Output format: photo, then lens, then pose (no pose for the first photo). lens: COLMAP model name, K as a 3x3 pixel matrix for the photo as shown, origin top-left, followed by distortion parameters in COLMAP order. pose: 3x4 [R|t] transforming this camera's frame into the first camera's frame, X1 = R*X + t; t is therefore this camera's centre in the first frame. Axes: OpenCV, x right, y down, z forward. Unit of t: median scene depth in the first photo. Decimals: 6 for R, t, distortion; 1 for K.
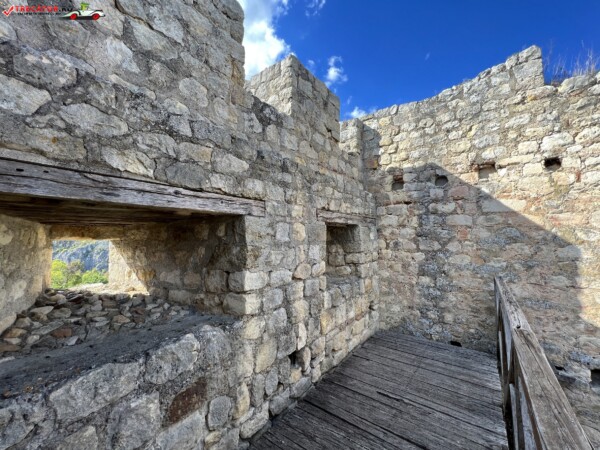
lens RADIAL K [[241.5, 0, 300.3], [0, 241.5, 225.7], [0, 0, 1]] dist [-0.002484, 0.000801]
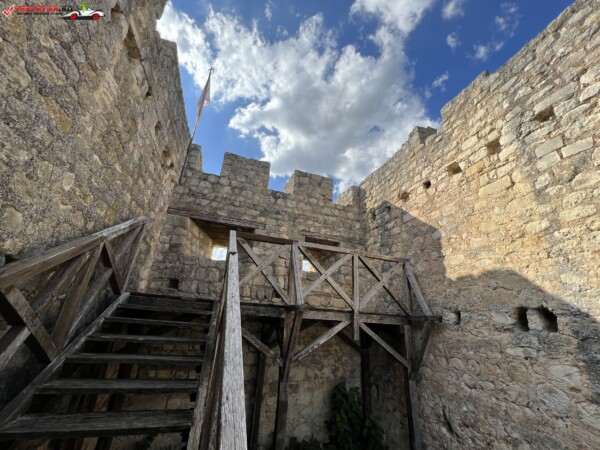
lens RADIAL K [[241.5, 0, 300.3], [0, 241.5, 225.7], [0, 0, 1]] dist [-0.002484, 0.000801]
pose [[0.829186, -0.145249, -0.539771, 2.143346], [-0.040911, 0.947289, -0.317756, 0.991466], [0.557473, 0.285562, 0.779537, -1.167061]]
